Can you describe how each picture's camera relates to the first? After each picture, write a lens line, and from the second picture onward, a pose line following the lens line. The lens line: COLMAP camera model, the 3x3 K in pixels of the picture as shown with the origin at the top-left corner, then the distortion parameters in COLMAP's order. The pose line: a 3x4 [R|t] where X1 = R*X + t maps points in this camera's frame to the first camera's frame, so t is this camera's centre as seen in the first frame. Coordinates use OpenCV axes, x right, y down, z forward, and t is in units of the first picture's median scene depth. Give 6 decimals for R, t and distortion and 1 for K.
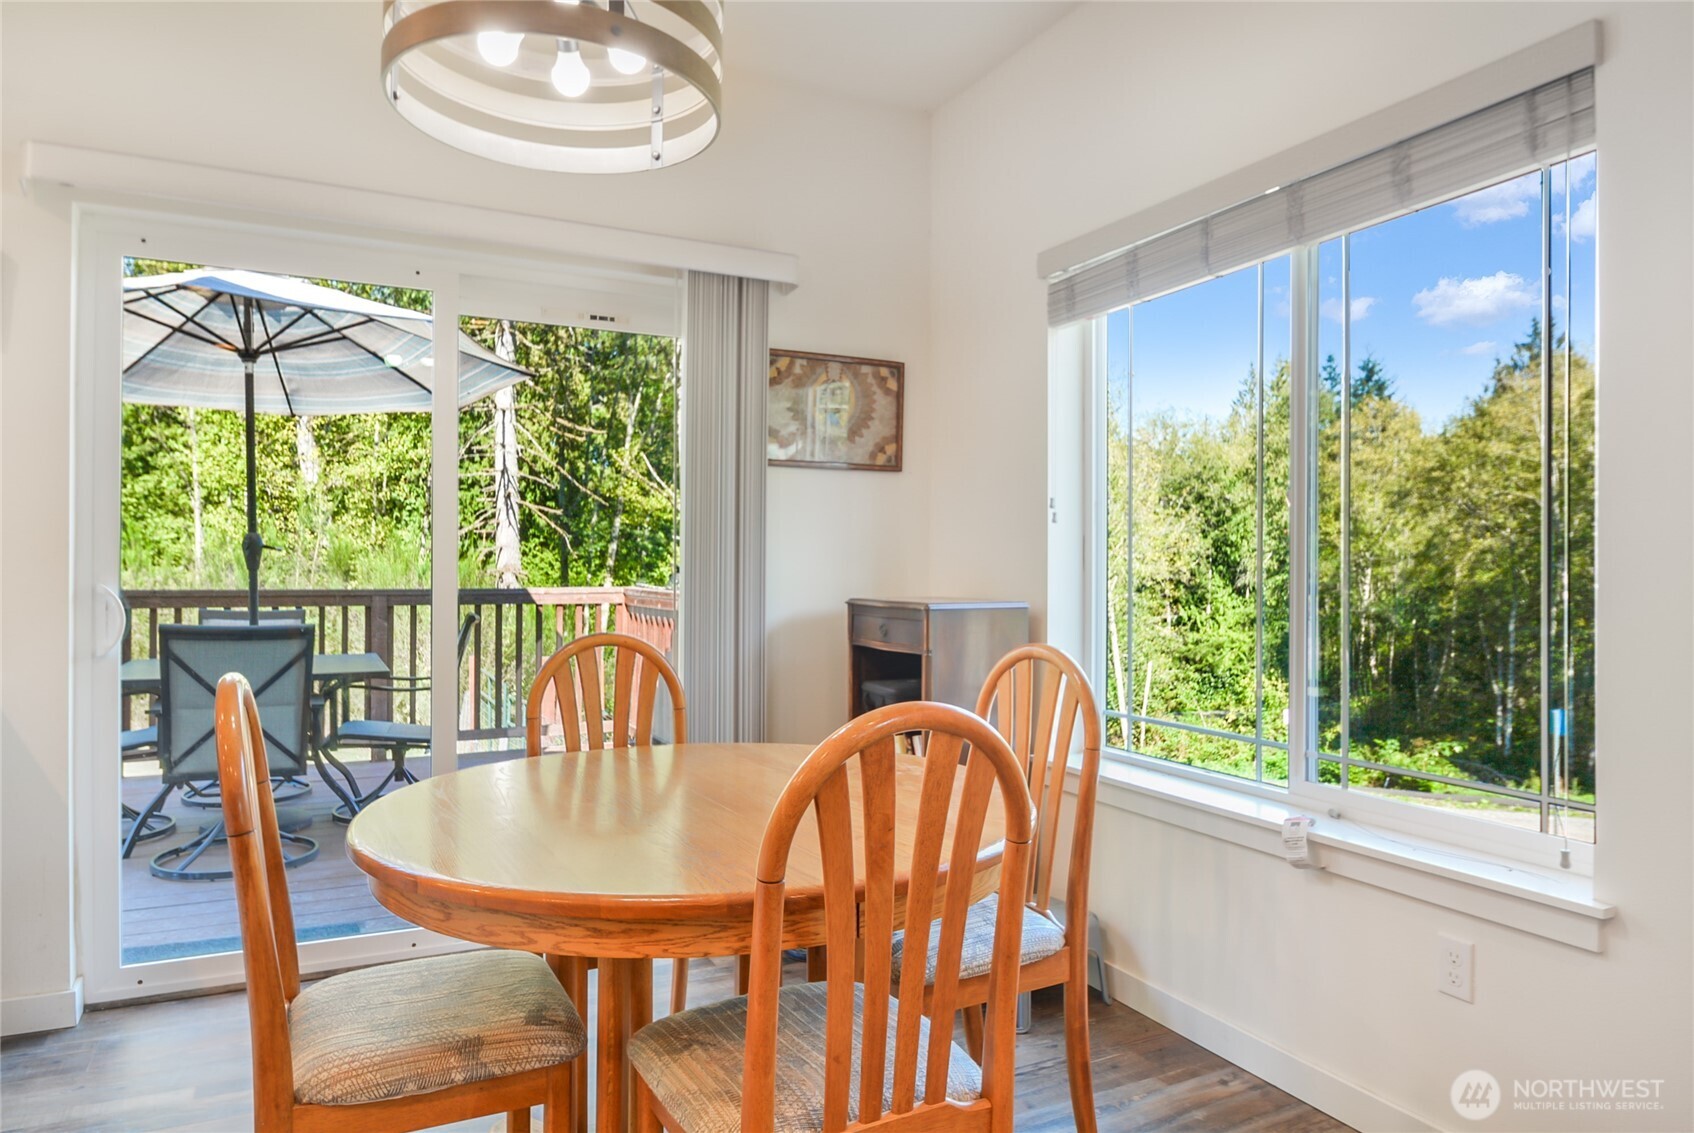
lens RADIAL K [[1030.0, 0, 847.0], [0, 1030.0, 566.5], [0, 0, 1]] dist [-0.002499, -0.000579]
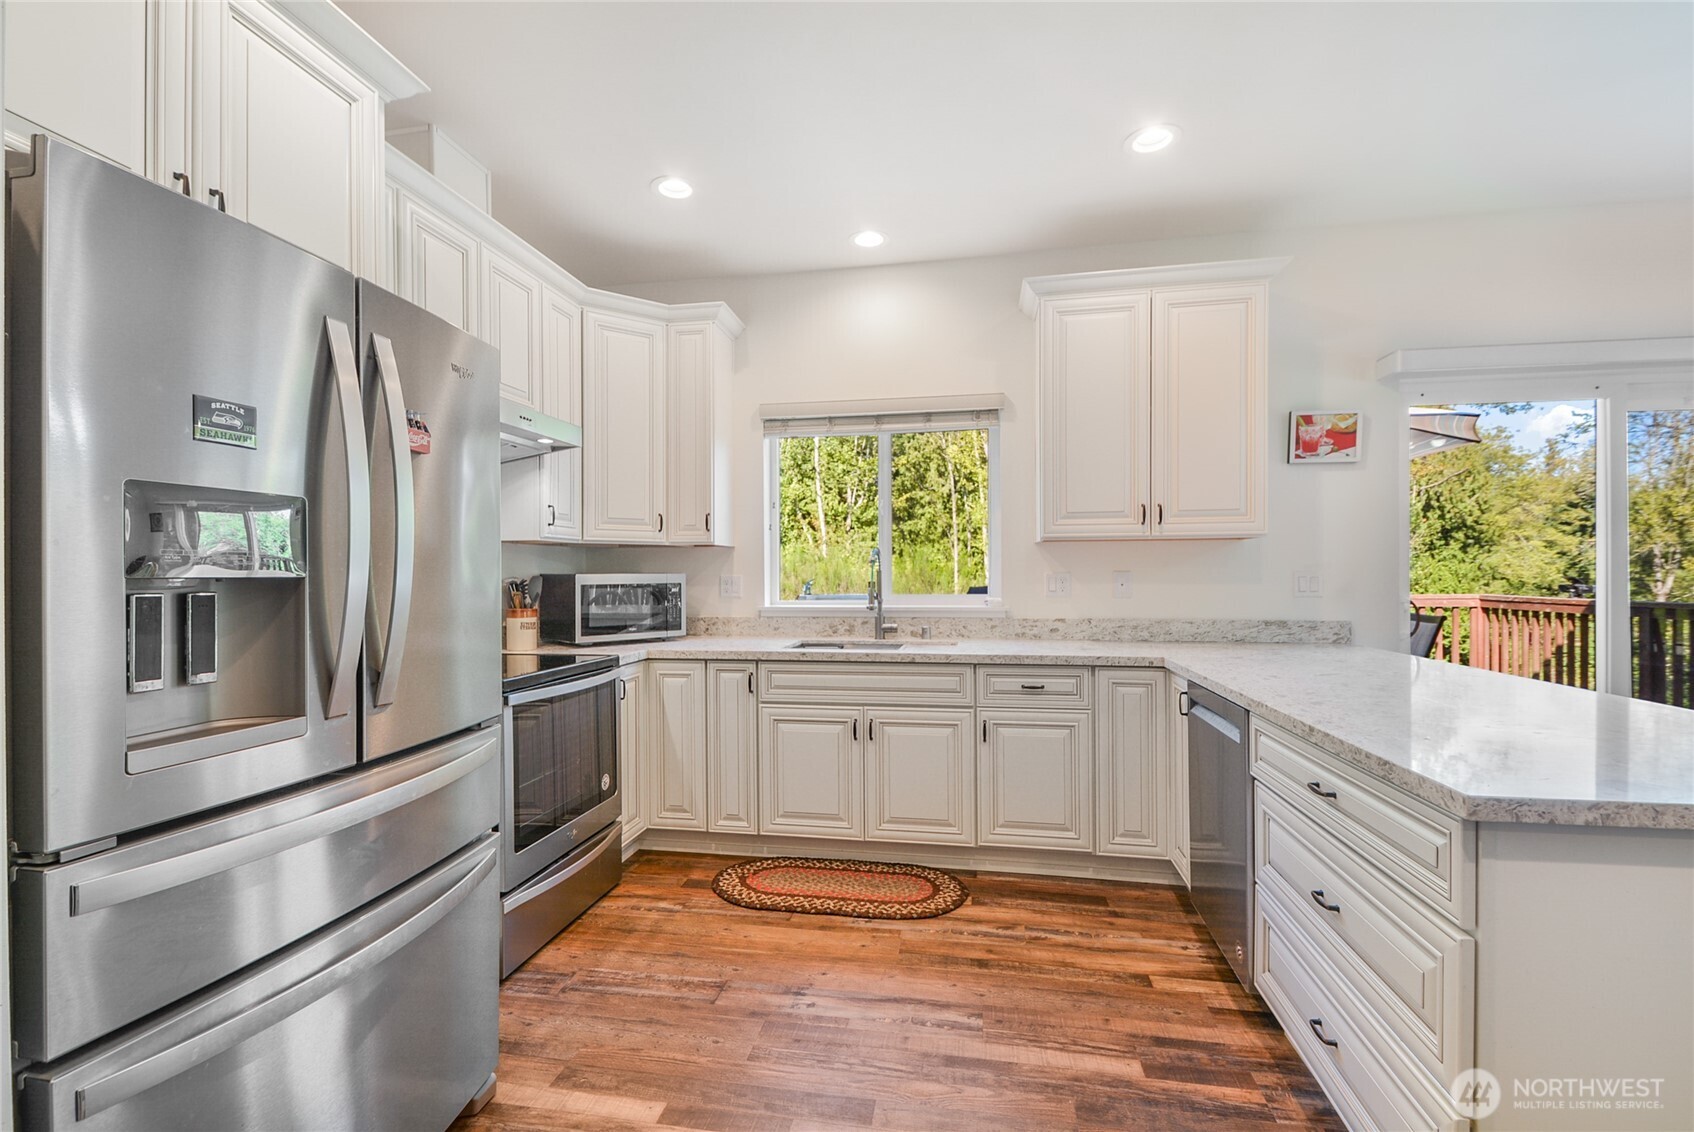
lens RADIAL K [[759.1, 0, 847.0], [0, 759.1, 566.0], [0, 0, 1]] dist [-0.001518, -0.000287]
pose [[0.803027, -0.015372, -0.595744, -0.528795], [0.009222, 0.999868, -0.013369, -0.019974], [0.595871, 0.005242, 0.803063, -0.423813]]
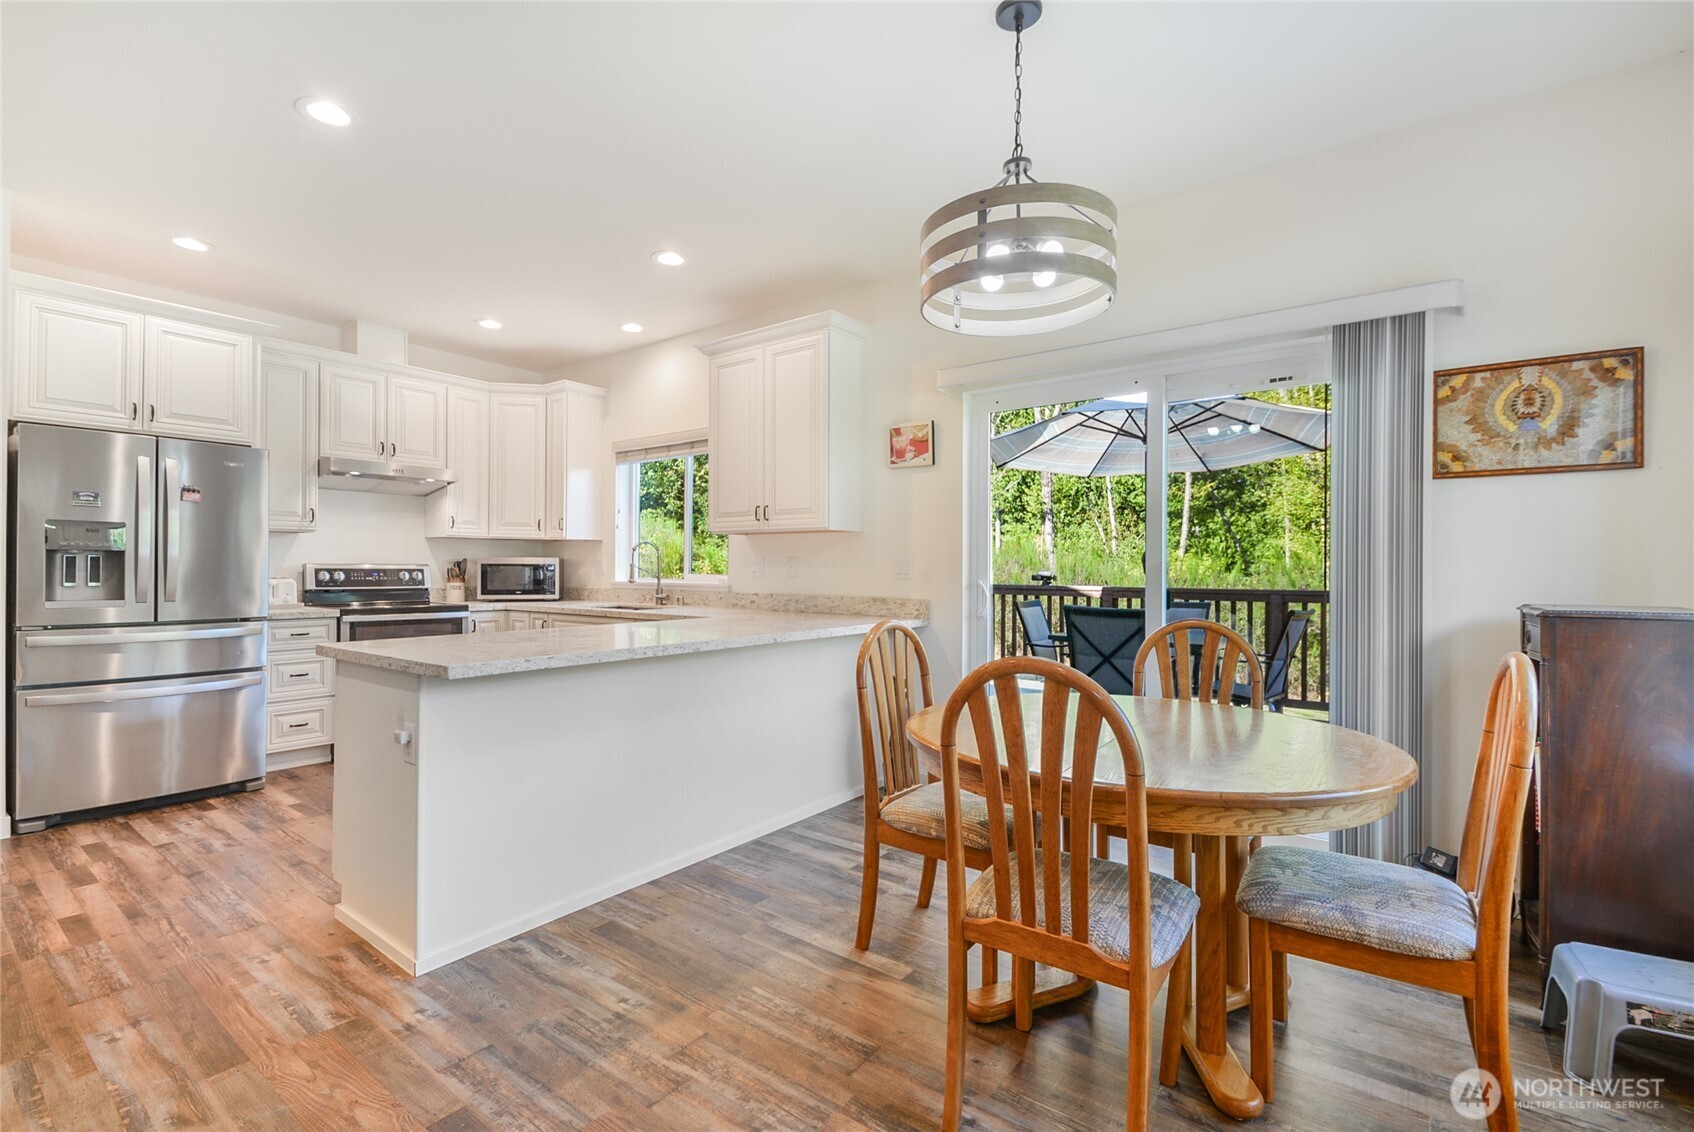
lens RADIAL K [[759.1, 0, 847.0], [0, 759.1, 566.0], [0, 0, 1]] dist [-0.001518, -0.000287]
pose [[0.447517, -0.006203, -0.894254, 0.334381], [-0.003724, 0.999954, -0.008800, 0.002130], [0.894267, 0.007268, 0.447474, 0.084861]]
